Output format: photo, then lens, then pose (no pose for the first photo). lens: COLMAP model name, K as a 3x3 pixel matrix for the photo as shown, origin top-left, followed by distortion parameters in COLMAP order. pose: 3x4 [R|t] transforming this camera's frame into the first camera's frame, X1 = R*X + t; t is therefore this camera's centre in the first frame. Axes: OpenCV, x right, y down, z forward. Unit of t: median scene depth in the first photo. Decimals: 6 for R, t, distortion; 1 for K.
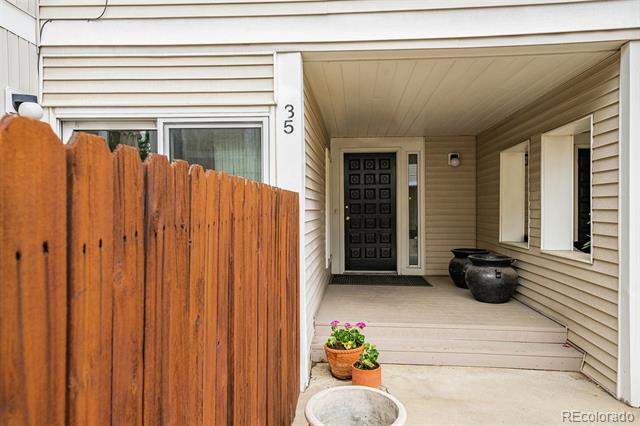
lens RADIAL K [[417.5, 0, 316.6], [0, 417.5, 209.7], [0, 0, 1]] dist [0.038337, 0.000293]
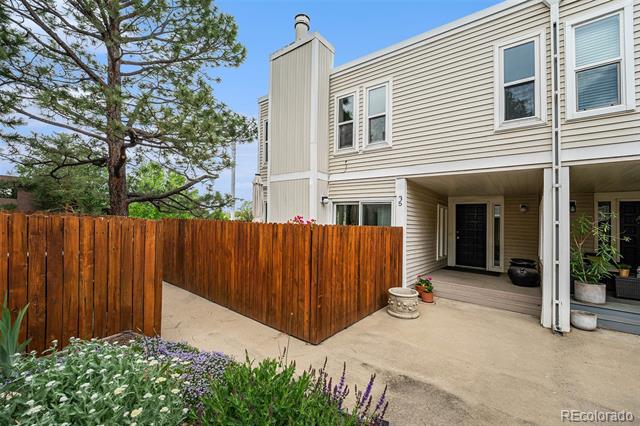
lens RADIAL K [[261.0, 0, 323.4], [0, 261.0, 214.8], [0, 0, 1]] dist [-0.010561, 0.000129]
pose [[0.835878, 0.013987, -0.548736, 0.381935], [-0.039977, 0.998572, -0.035444, -0.031377], [0.547457, 0.051563, 0.835244, -0.621533]]
